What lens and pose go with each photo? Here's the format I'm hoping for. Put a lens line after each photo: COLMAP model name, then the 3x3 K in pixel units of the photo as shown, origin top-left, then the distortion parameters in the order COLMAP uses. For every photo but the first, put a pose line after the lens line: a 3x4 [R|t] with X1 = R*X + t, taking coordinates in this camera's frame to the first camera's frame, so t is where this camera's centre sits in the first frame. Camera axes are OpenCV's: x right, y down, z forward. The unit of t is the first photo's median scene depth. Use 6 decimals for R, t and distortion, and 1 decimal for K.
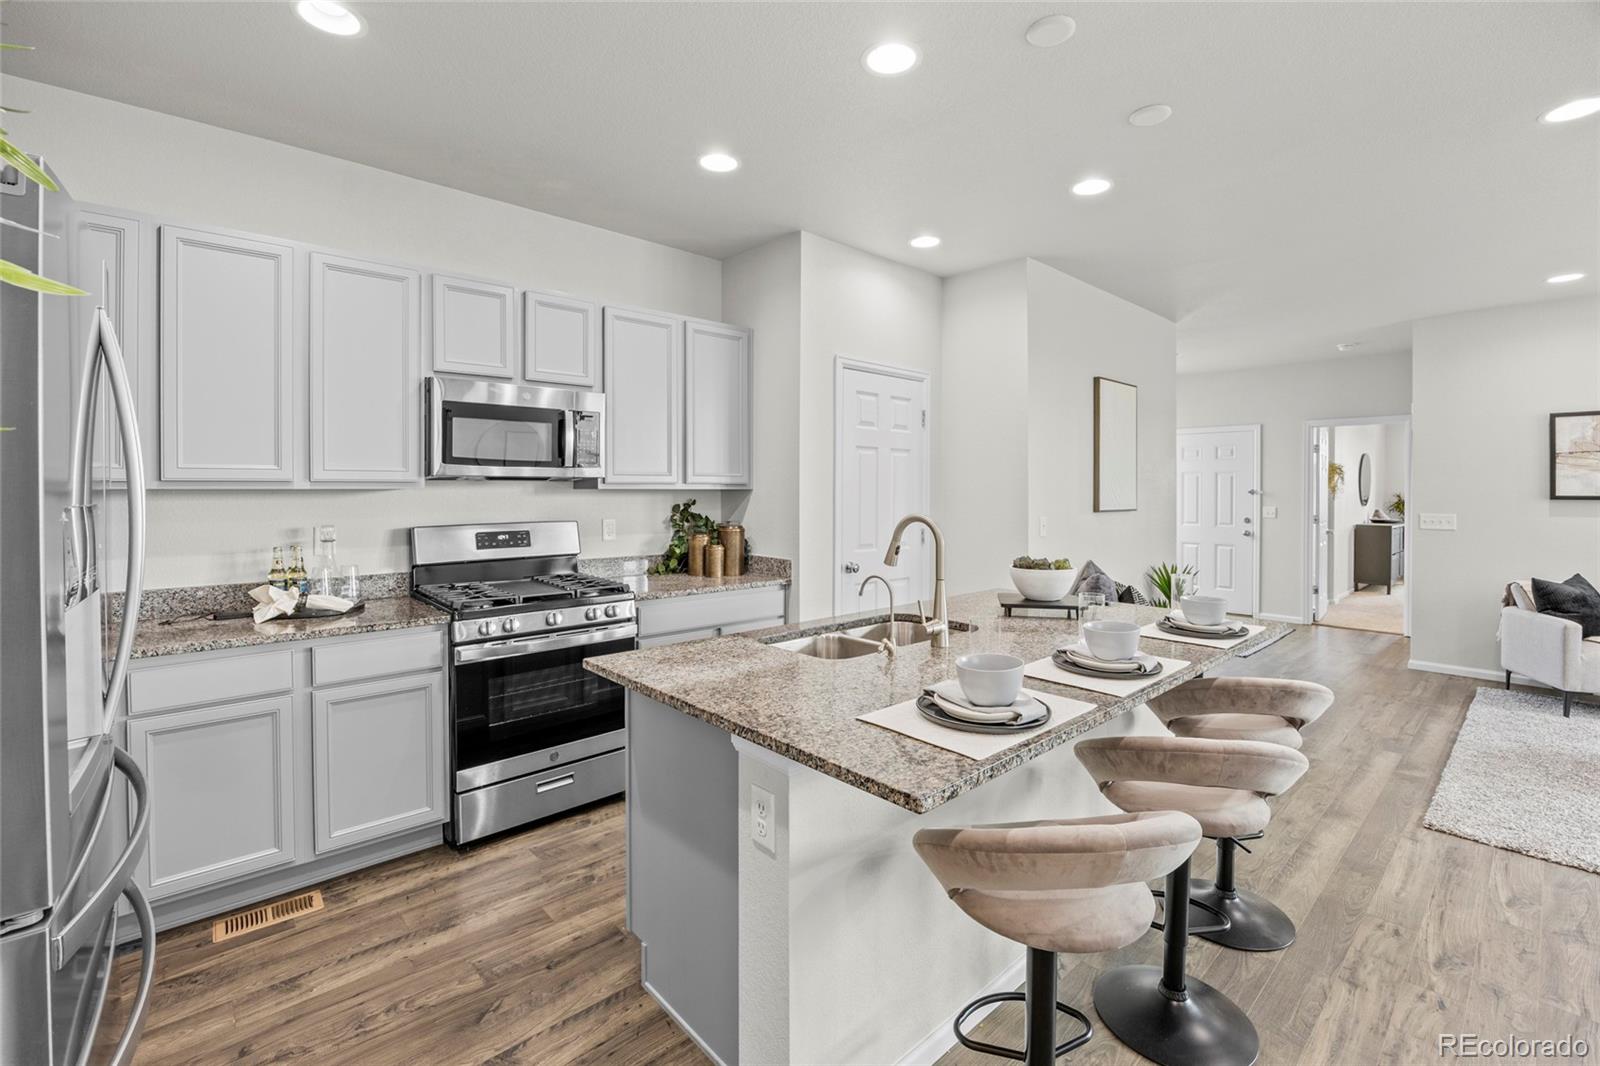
lens RADIAL K [[694.2, 0, 808.6], [0, 694.2, 492.8], [0, 0, 1]] dist [-0.017416, -0.000100]
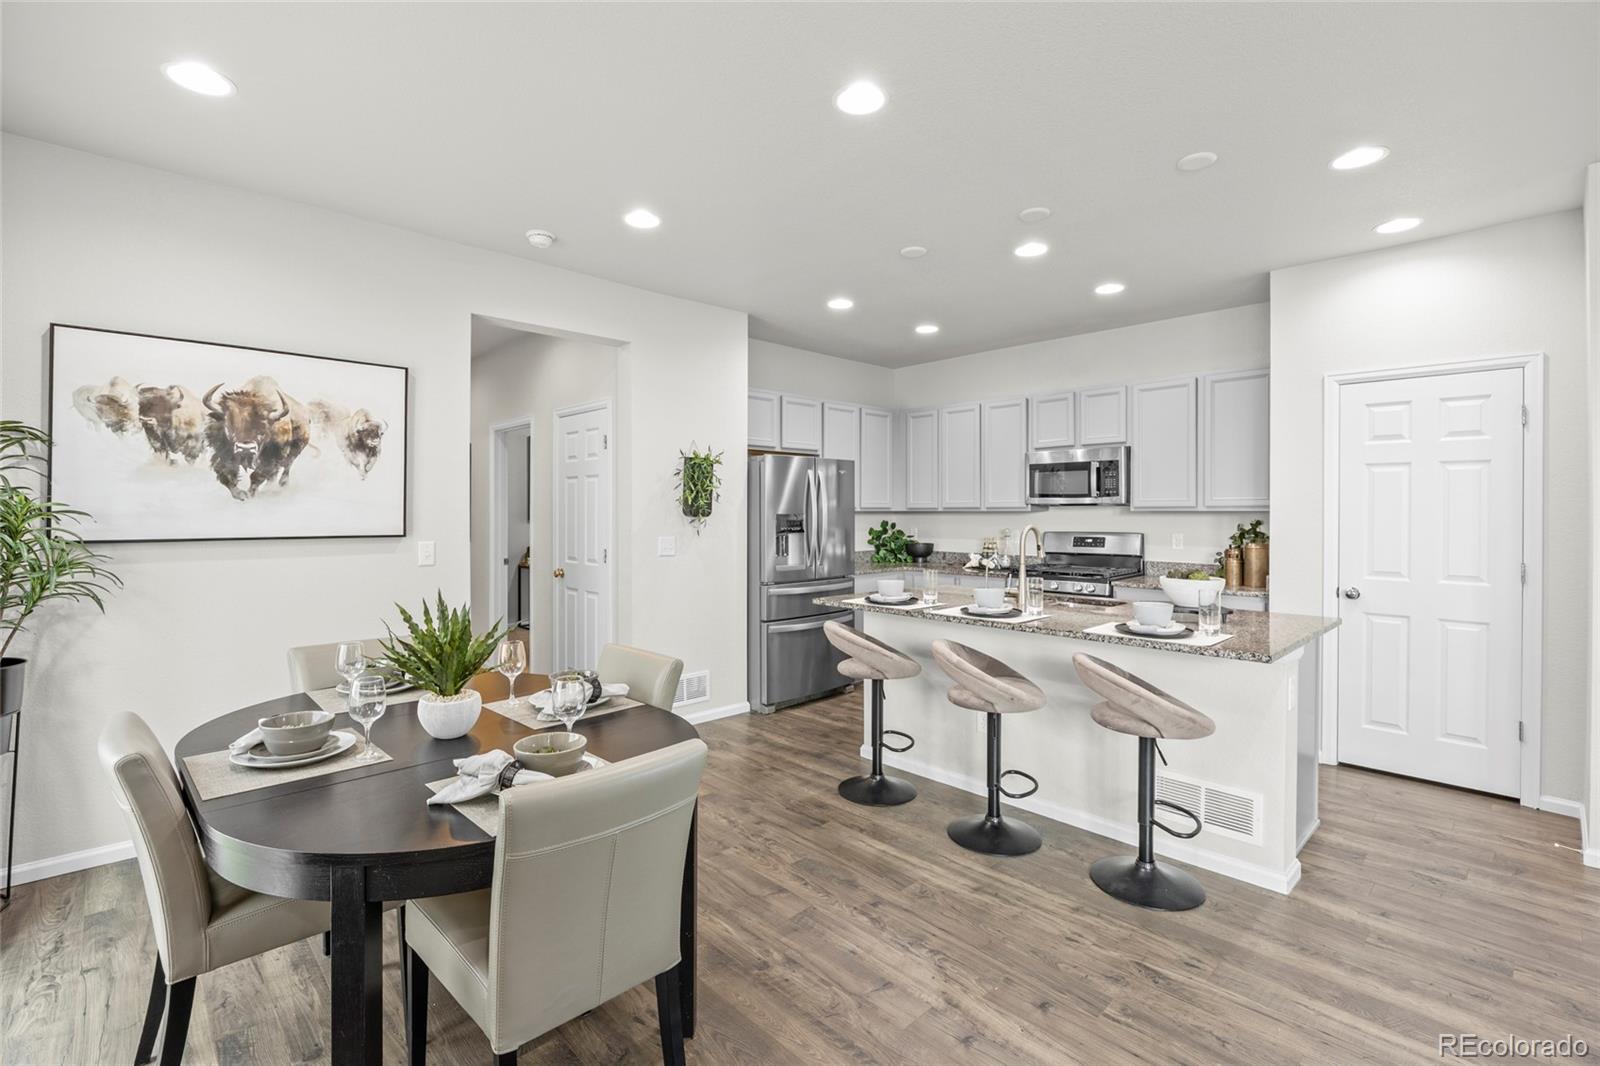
lens RADIAL K [[694.2, 0, 780.5], [0, 694.2, 513.6], [0, 0, 1]] dist [-0.017416, -0.000100]
pose [[0.002767, 0.000711, -0.999996, 1.176324], [-0.006139, 0.999981, 0.000694, 0.003427], [0.999977, 0.006137, 0.002772, 0.260768]]
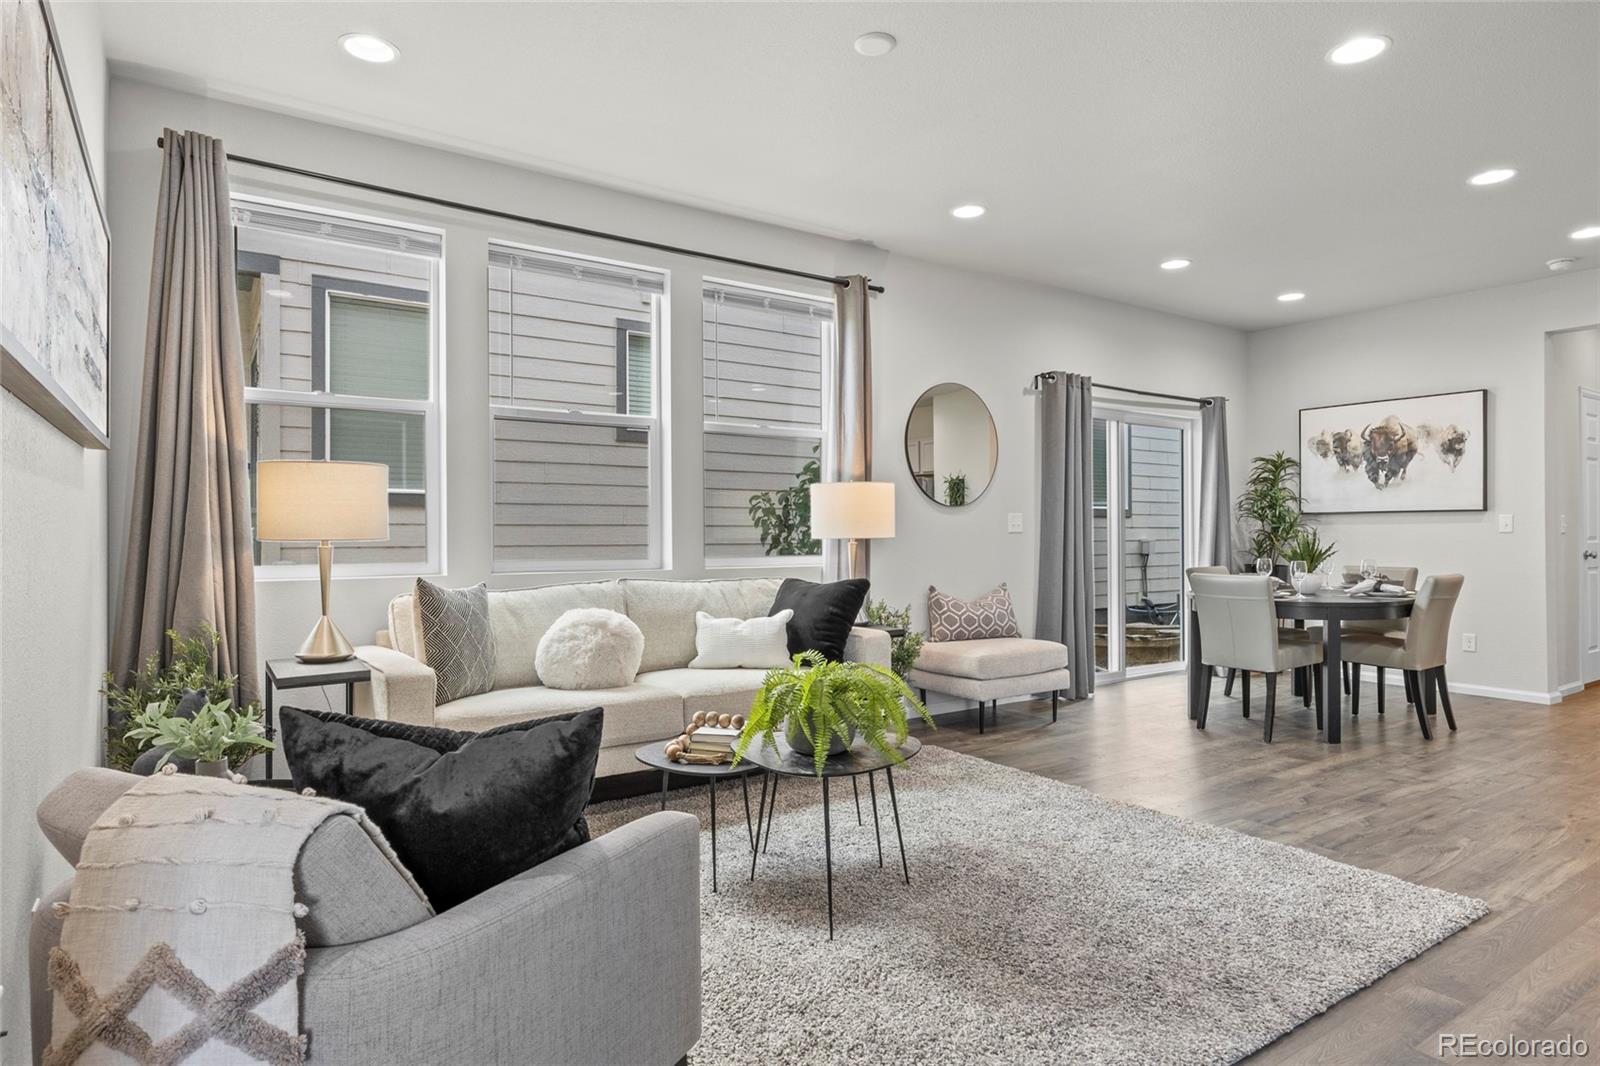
lens RADIAL K [[901.6, 0, 797.1], [0, 901.6, 528.2], [0, 0, 1]] dist [0.001558, -0.001392]
pose [[-0.989198, 0.000354, 0.146585, 1.281833], [0.000196, 0.999999, -0.001096, 0.079972], [-0.146585, -0.001055, -0.989198, 1.764303]]
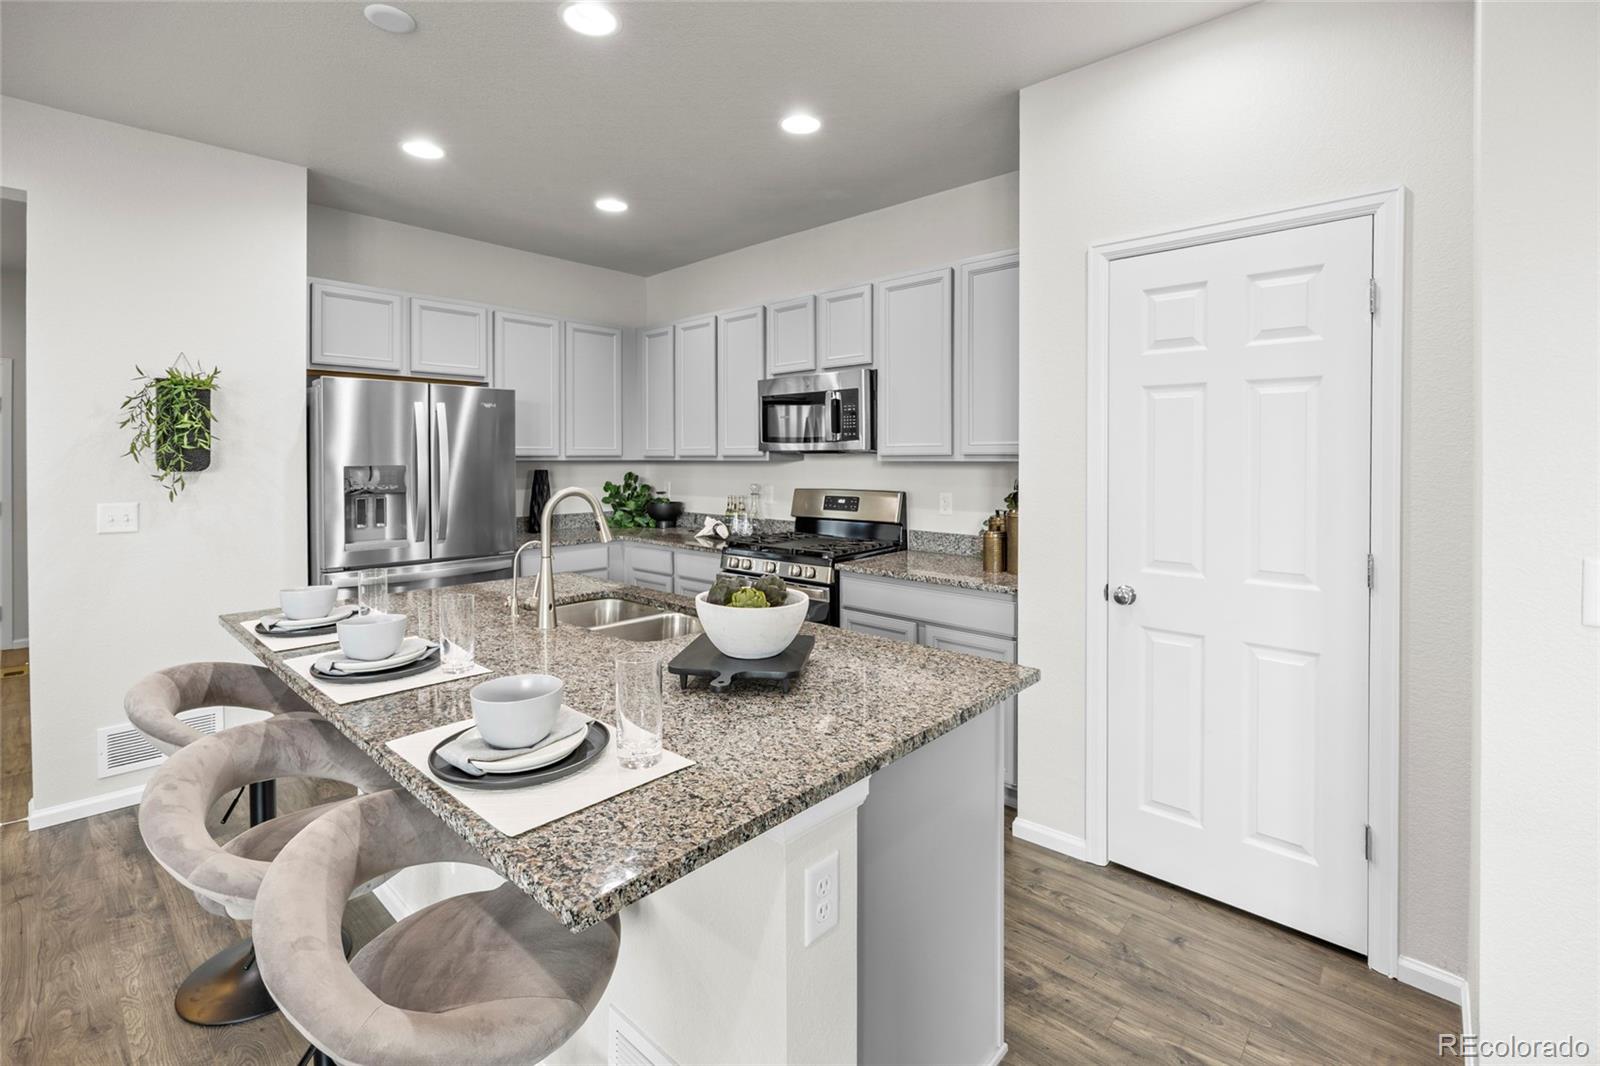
lens RADIAL K [[694.2, 0, 790.5], [0, 694.2, 460.8], [0, 0, 1]] dist [-0.017416, -0.000100]
pose [[0.086935, 0.001434, -0.996213, 0.731357], [-0.005030, 0.999987, 0.001000, -0.006345], [0.996201, 0.004924, 0.086941, 0.795115]]
